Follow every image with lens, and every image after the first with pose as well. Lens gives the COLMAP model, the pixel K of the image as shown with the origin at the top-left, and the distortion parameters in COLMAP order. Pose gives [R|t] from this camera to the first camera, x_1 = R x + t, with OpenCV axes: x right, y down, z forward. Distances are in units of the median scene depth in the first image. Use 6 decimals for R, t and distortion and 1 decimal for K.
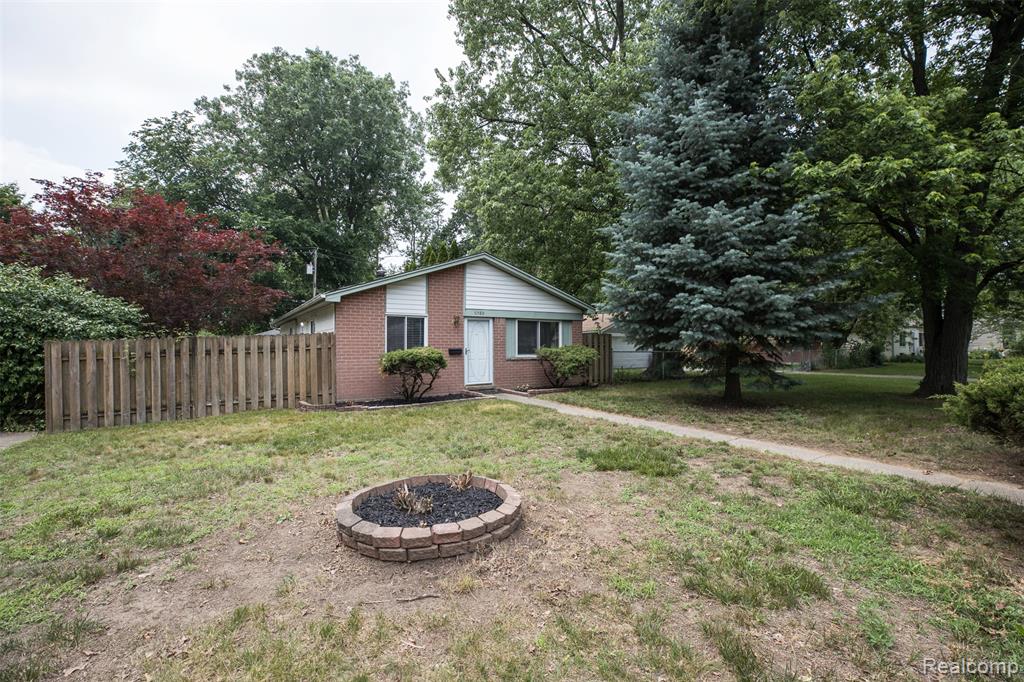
lens RADIAL K [[466.9, 0, 514.1], [0, 466.9, 341.2], [0, 0, 1]] dist [-0.022606, 0.001507]
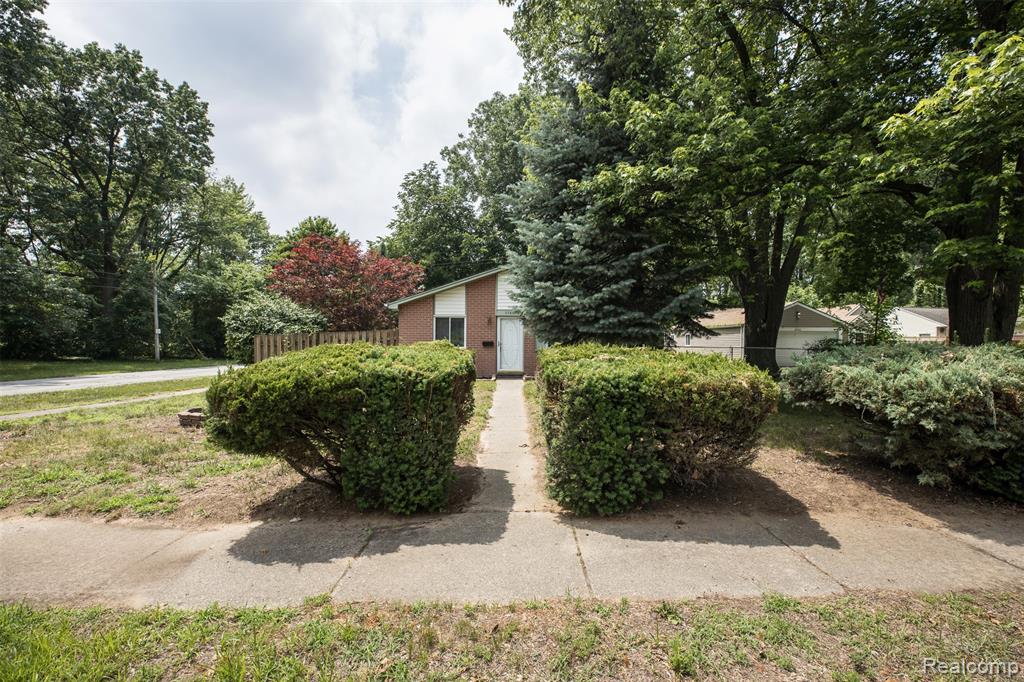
lens RADIAL K [[466.9, 0, 512.7], [0, 466.9, 337.4], [0, 0, 1]] dist [-0.022606, 0.001507]
pose [[0.841914, 0.005325, -0.539585, 0.573470], [-0.002628, 0.999980, 0.005769, -0.003310], [0.539605, -0.003440, 0.841912, -0.021211]]
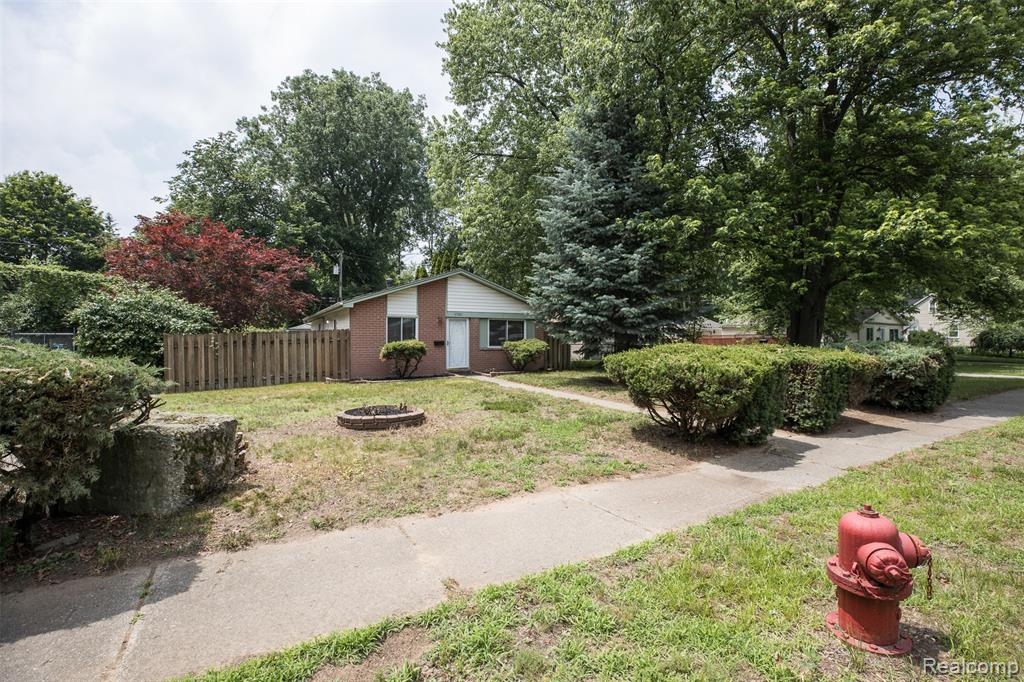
lens RADIAL K [[466.9, 0, 510.0], [0, 466.9, 342.7], [0, 0, 1]] dist [-0.022606, 0.001507]
pose [[0.998099, 0.006709, -0.061261, 0.148972], [-0.005554, 0.999804, 0.019007, -0.005787], [0.061376, -0.018630, 0.997941, -0.301657]]
